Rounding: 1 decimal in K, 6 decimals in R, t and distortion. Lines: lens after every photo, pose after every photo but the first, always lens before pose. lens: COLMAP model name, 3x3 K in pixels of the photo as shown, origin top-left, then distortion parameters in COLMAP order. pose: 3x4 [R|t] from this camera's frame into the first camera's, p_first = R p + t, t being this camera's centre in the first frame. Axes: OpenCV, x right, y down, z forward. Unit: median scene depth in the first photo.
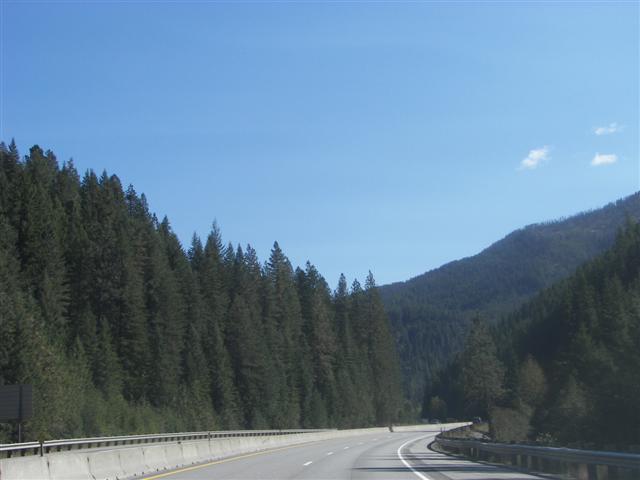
lens RADIAL K [[1001.7, 0, 321.7], [0, 1001.7, 259.4], [0, 0, 1]] dist [-0.096476, 0.611865]
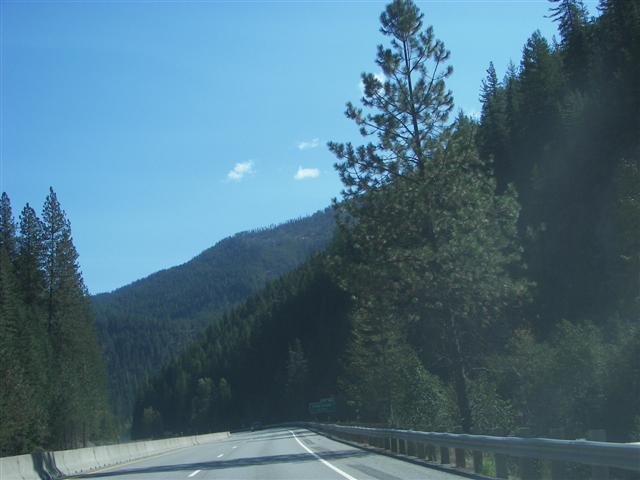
lens RADIAL K [[1001.7, 0, 321.7], [0, 1001.7, 259.4], [0, 0, 1]] dist [-0.096476, 0.611865]
pose [[0.957824, -0.002675, 0.287344, 0.032964], [0.007044, 0.999875, -0.014170, 0.066752], [-0.287270, 0.015596, 0.957723, 0.401058]]
